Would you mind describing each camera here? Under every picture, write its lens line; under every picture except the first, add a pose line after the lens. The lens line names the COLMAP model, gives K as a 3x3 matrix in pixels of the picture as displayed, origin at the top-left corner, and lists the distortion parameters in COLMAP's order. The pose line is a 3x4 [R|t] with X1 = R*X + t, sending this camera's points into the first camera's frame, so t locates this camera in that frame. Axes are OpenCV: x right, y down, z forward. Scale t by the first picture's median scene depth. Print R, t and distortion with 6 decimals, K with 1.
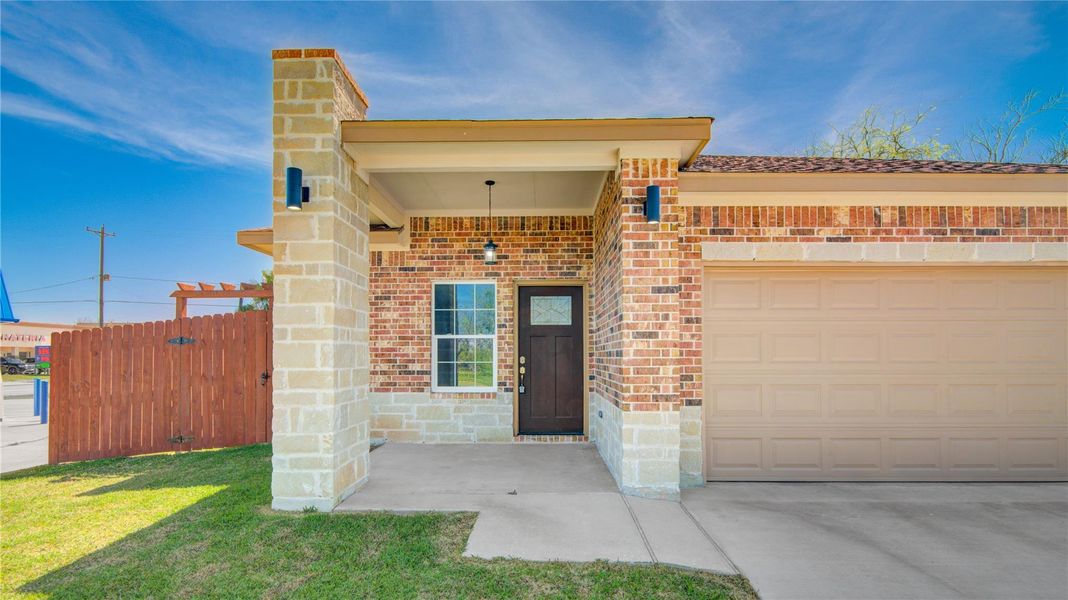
lens RADIAL K [[535.5, 0, 530.5], [0, 535.5, 361.1], [0, 0, 1]] dist [-0.003360, -0.000772]
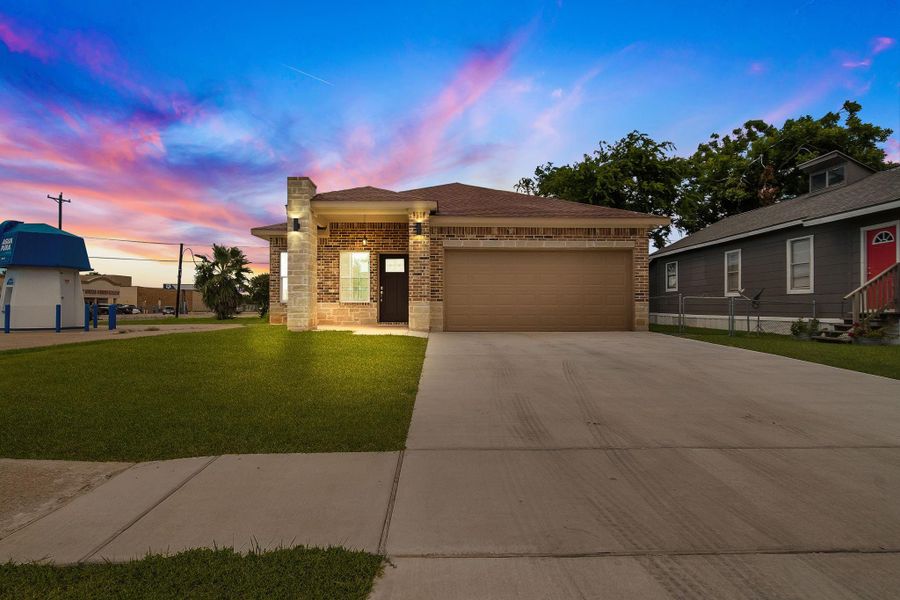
lens RADIAL K [[492.3, 0, 445.1], [0, 492.3, 301.9], [0, 0, 1]] dist [-0.001565, -0.000240]
pose [[0.999143, -0.000395, 0.041382, 0.229206], [0.001168, 0.999825, -0.018647, 0.132200], [-0.041368, 0.018679, 0.998969, -1.441496]]
